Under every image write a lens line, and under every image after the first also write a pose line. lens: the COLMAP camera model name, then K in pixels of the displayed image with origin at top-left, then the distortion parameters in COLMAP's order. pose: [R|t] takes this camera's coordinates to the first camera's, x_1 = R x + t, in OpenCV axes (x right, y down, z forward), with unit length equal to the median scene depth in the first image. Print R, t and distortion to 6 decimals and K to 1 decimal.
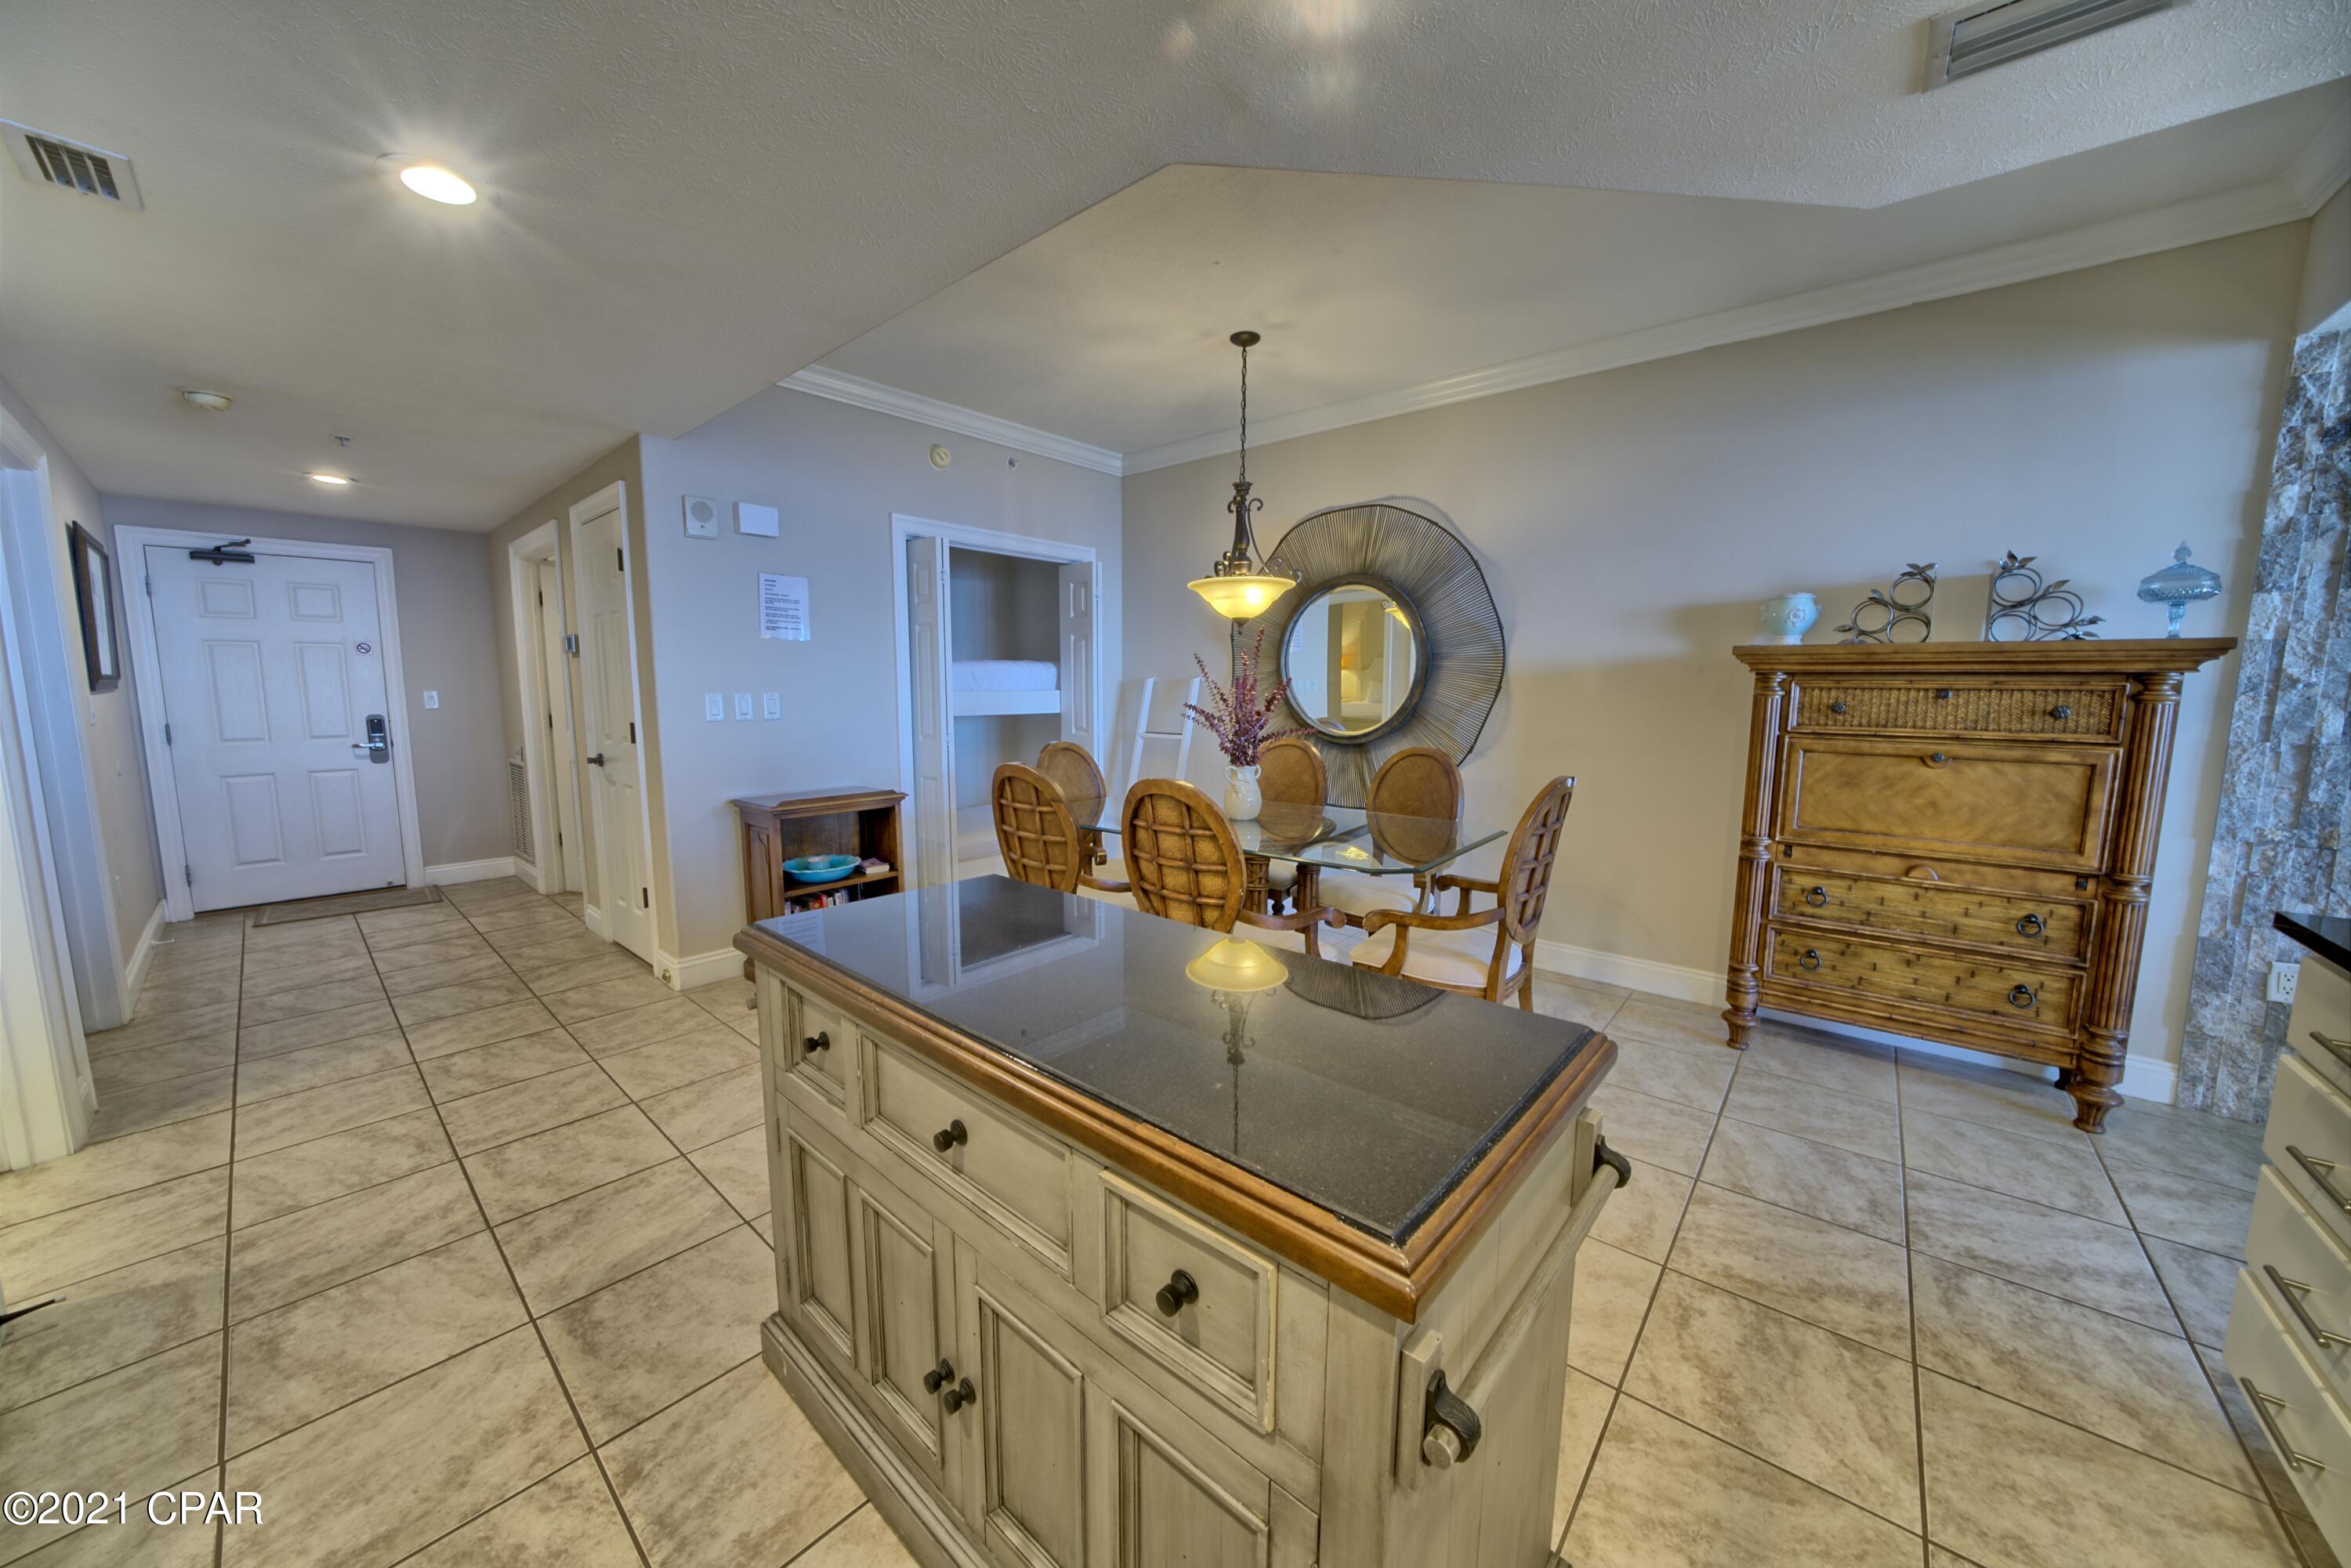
lens RADIAL K [[807.5, 0, 1171.9], [0, 807.5, 782.6], [0, 0, 1]] dist [-0.029219, 0.003408]
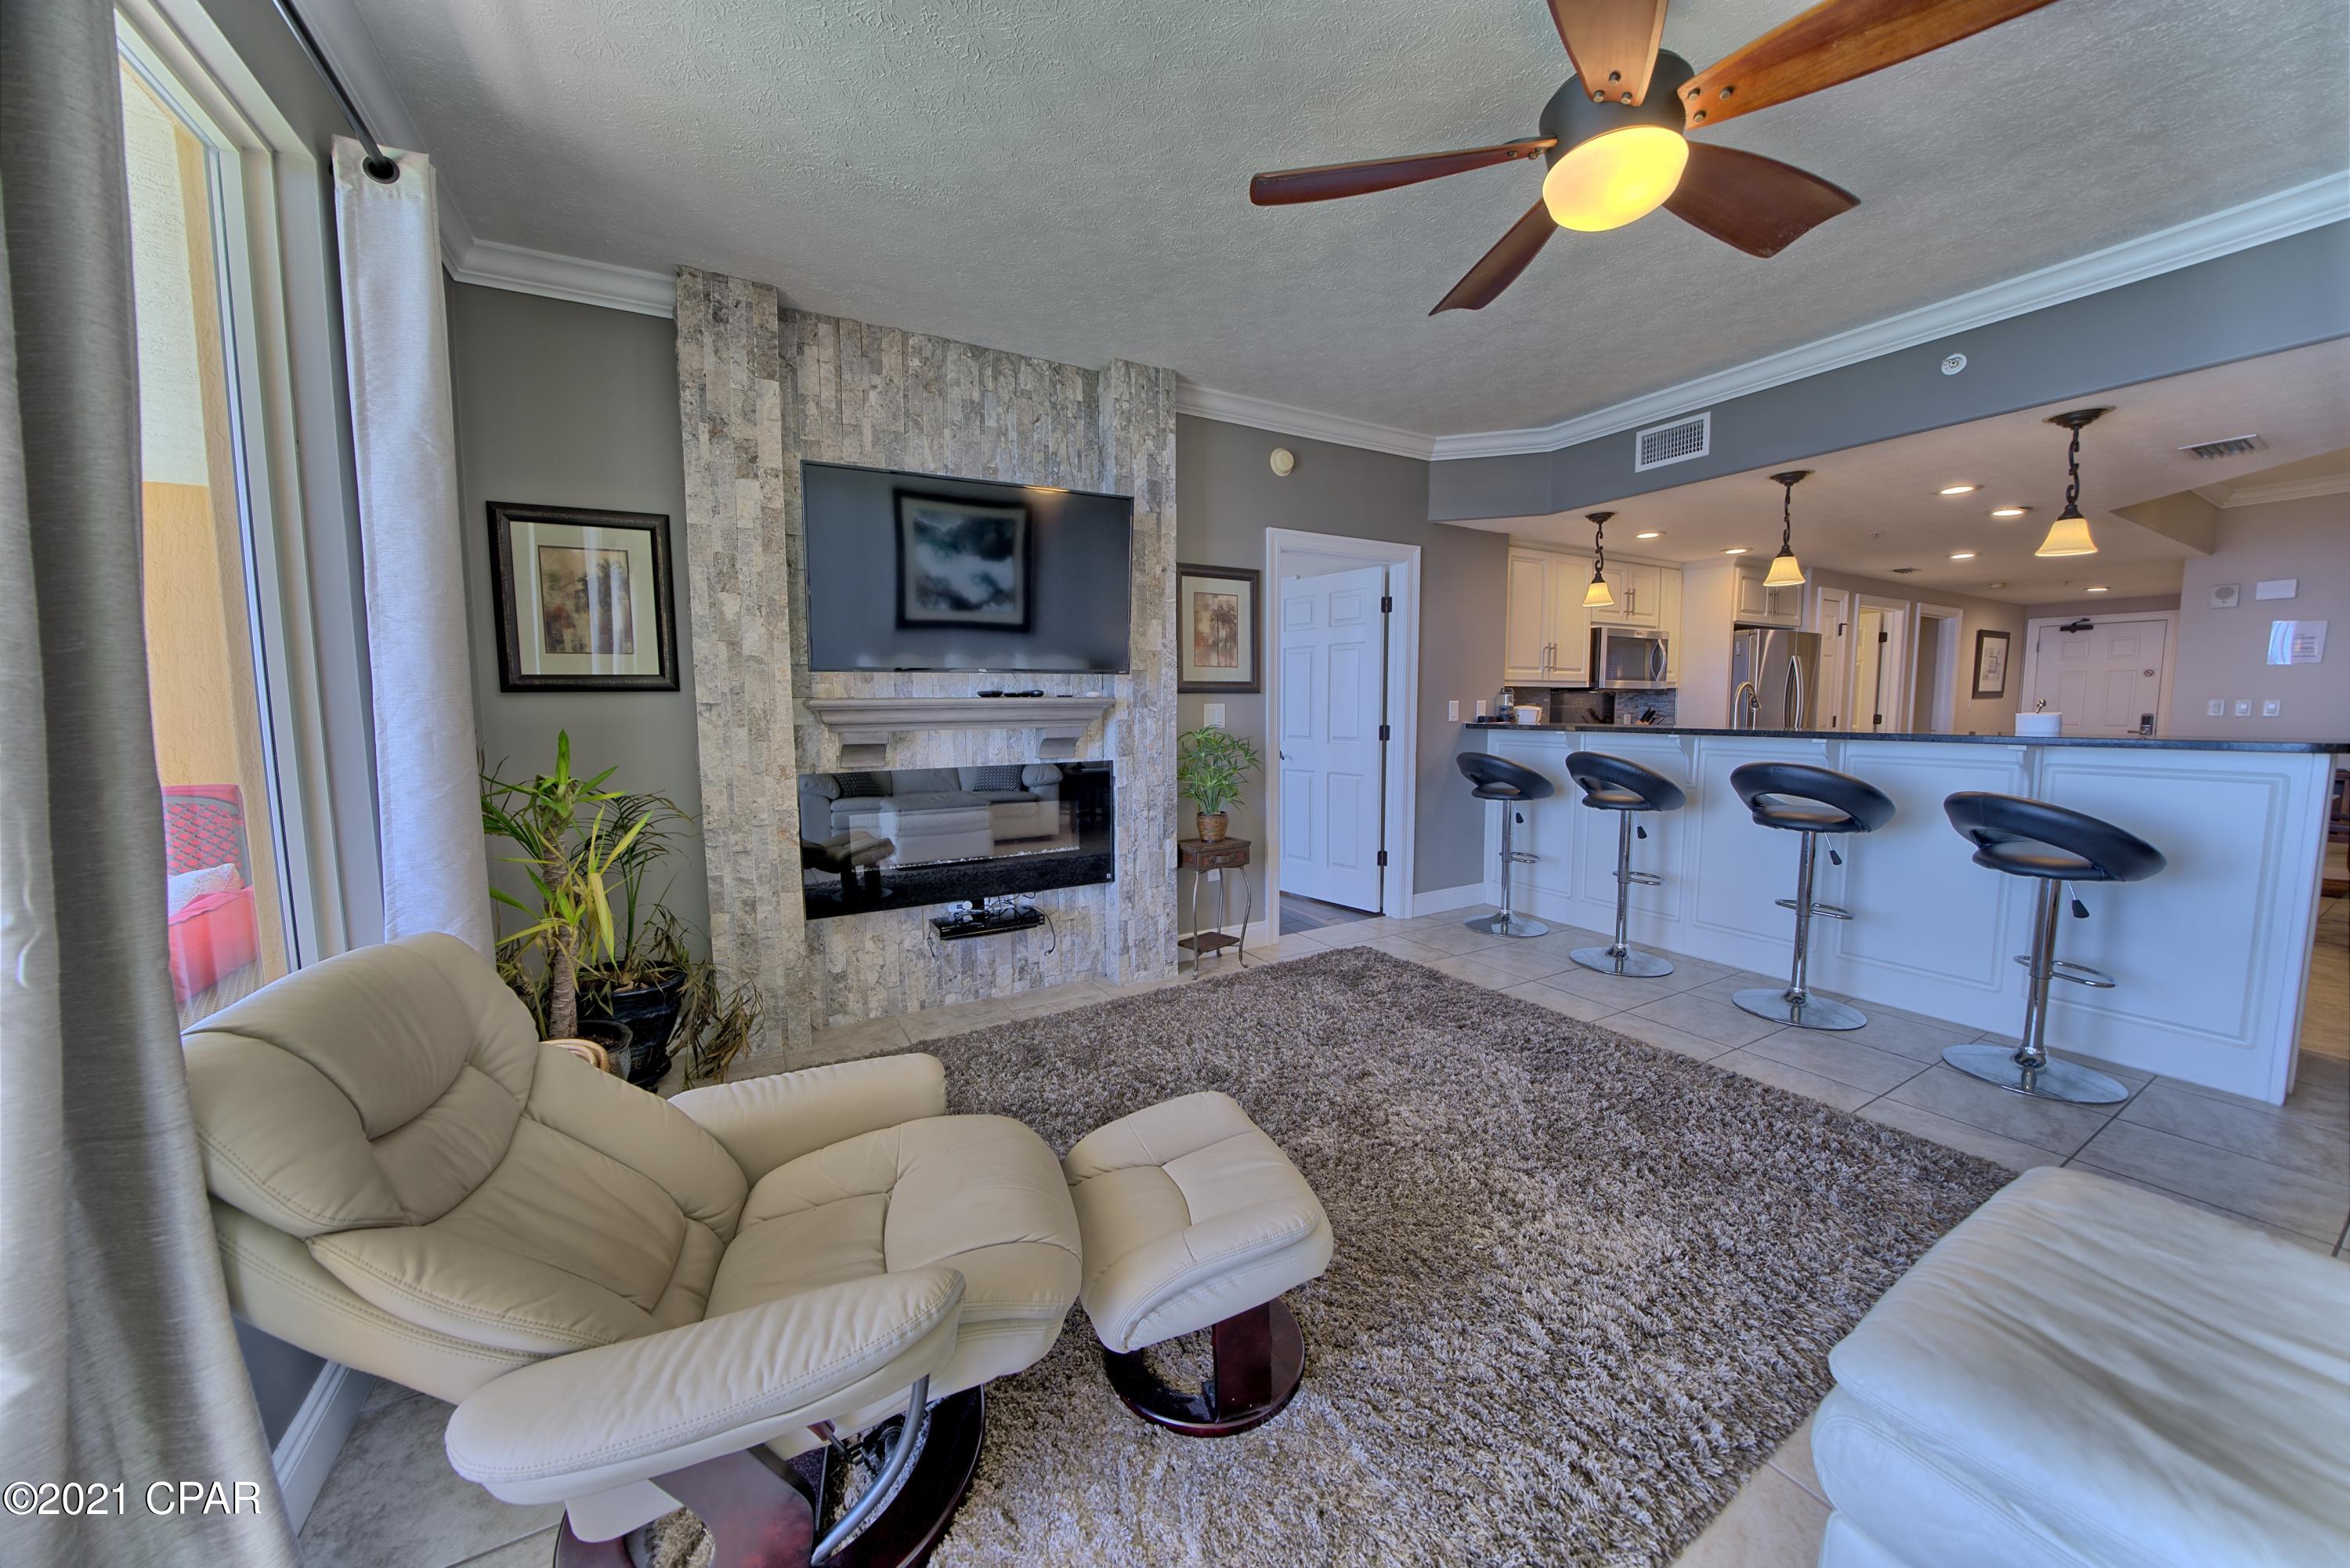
lens RADIAL K [[811.3, 0, 1173.1], [0, 811.3, 778.5], [0, 0, 1]] dist [-0.026104, 0.003876]
pose [[-0.335230, 0.087720, -0.938044, 1.614703], [-0.107685, 0.985563, 0.130647, 0.067556], [0.935962, 0.144810, -0.320945, -0.464607]]
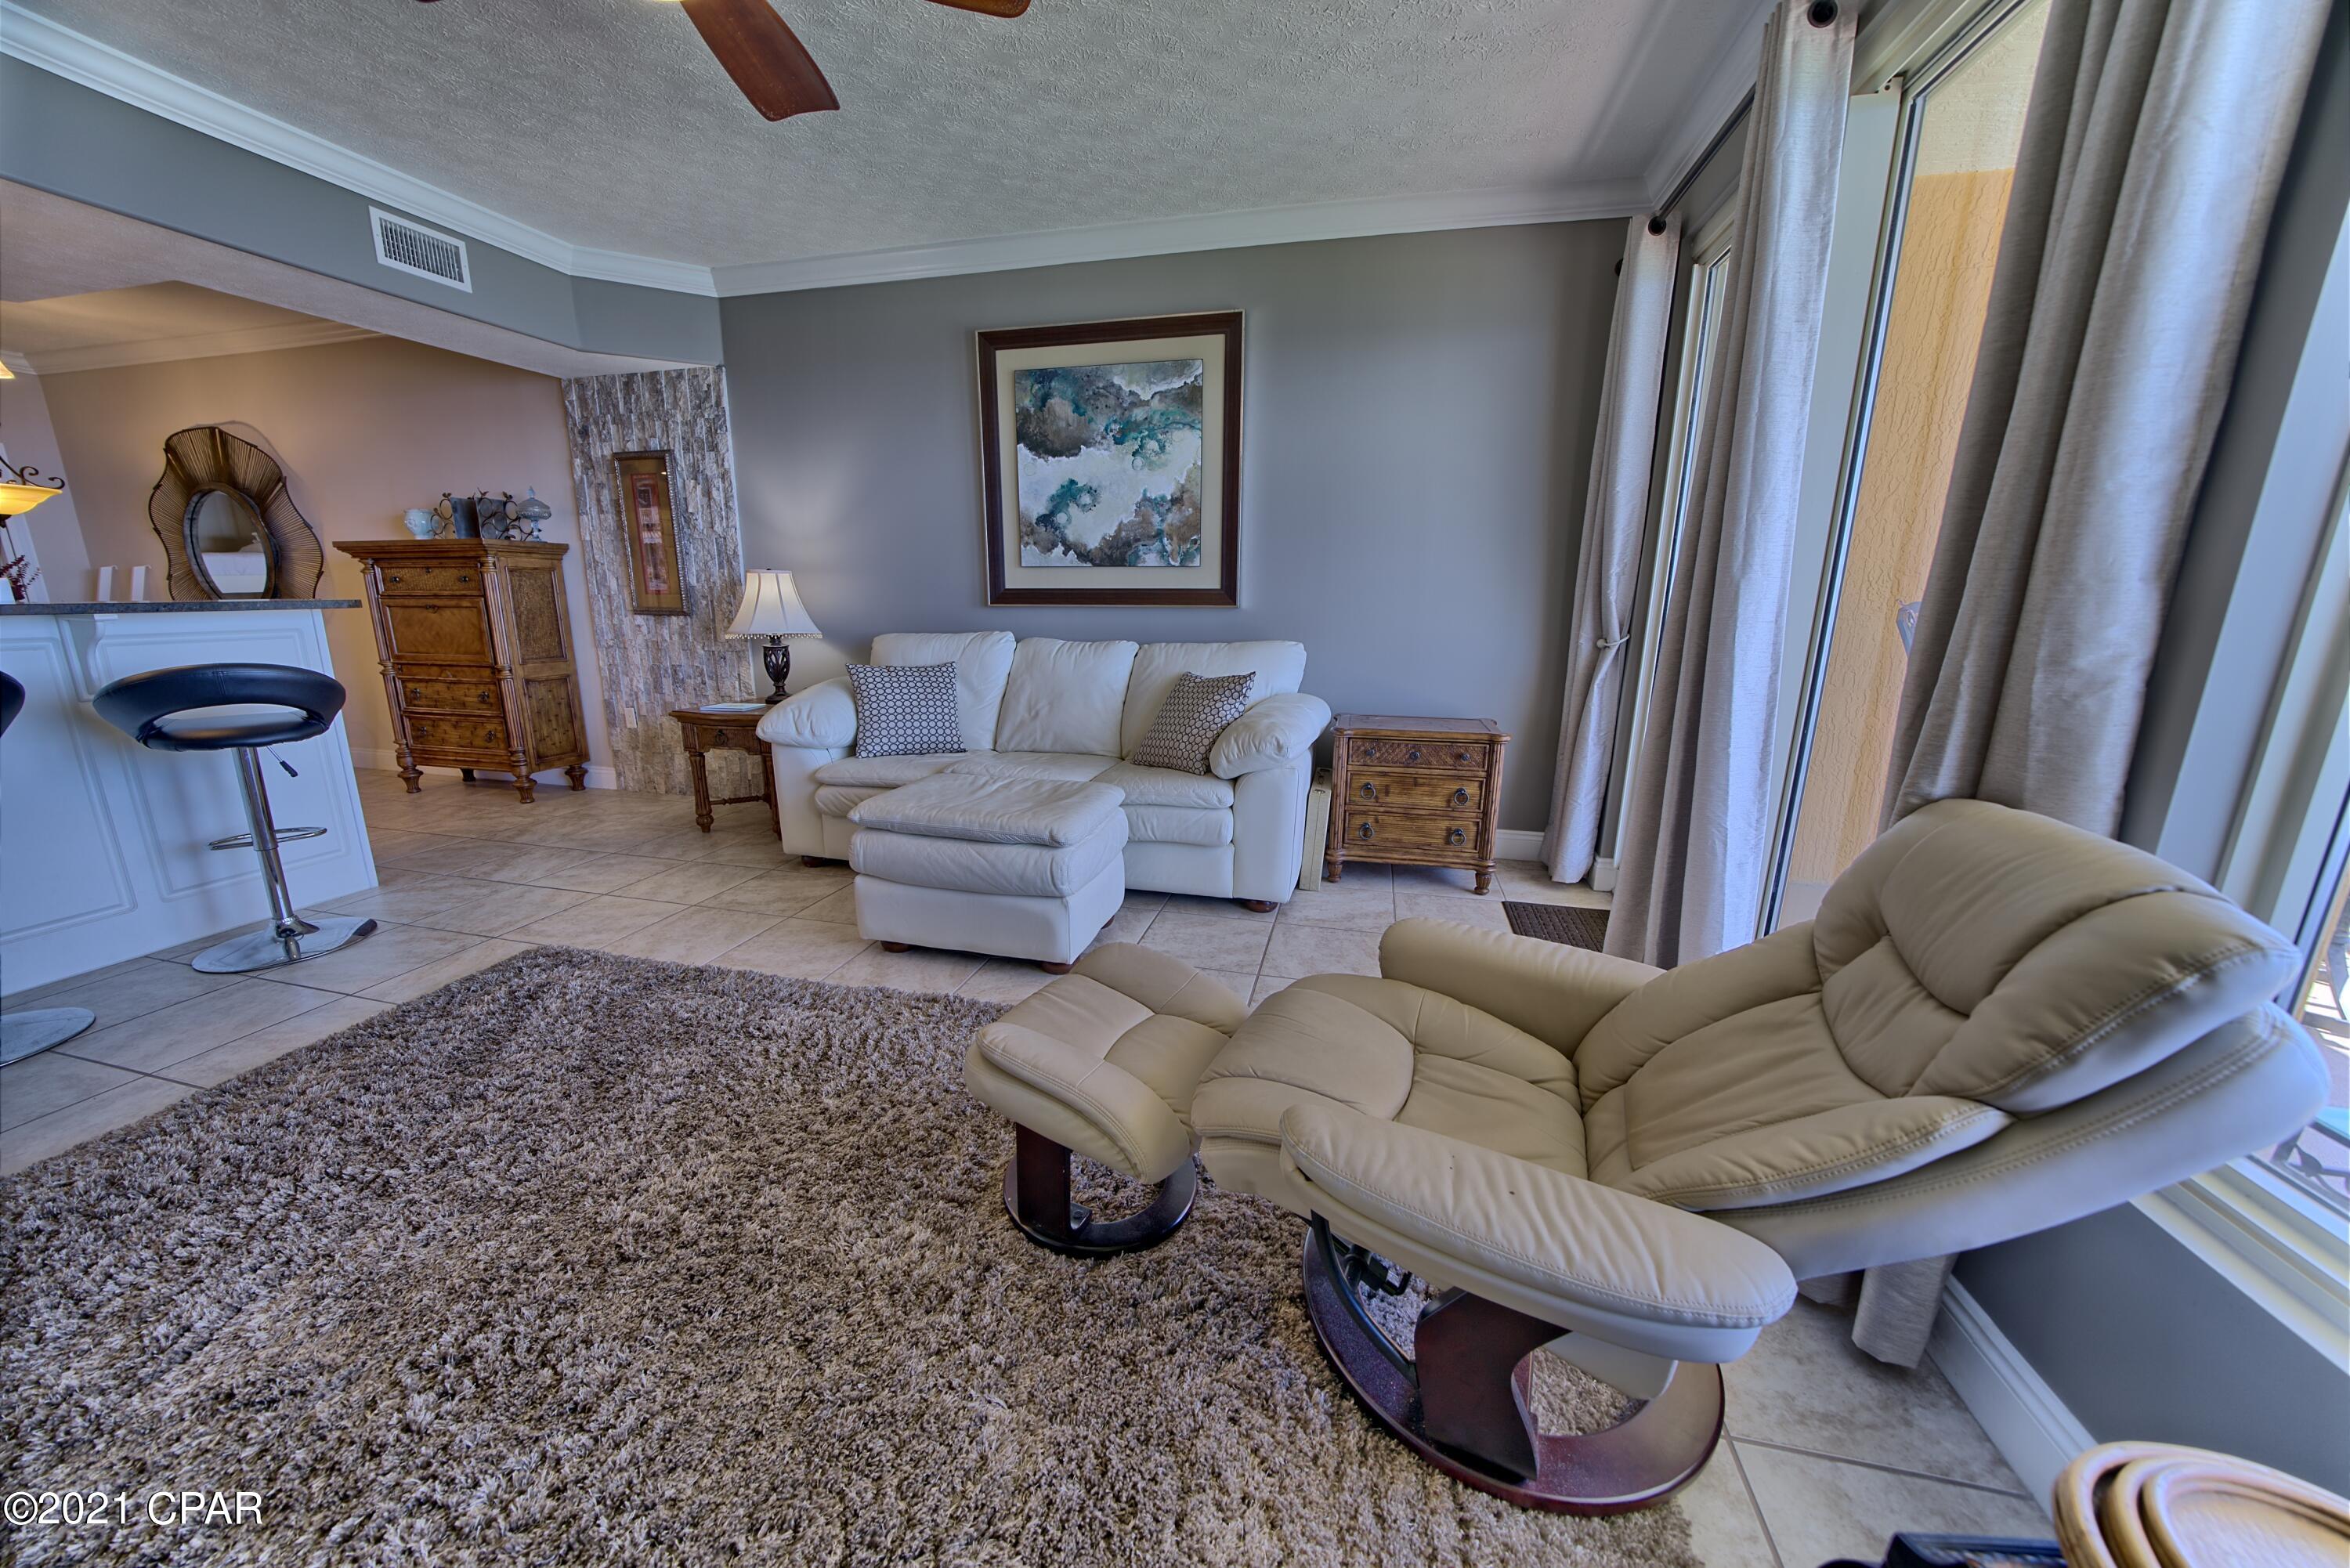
lens RADIAL K [[807.1, 0, 1171.4], [0, 807.1, 782.6], [0, 0, 1]] dist [-0.029219, 0.003408]
pose [[0.890068, -0.097209, 0.445342, 1.101210], [0.047247, 0.991408, 0.121977, 0.150115], [-0.453372, -0.087527, 0.887013, -0.915801]]
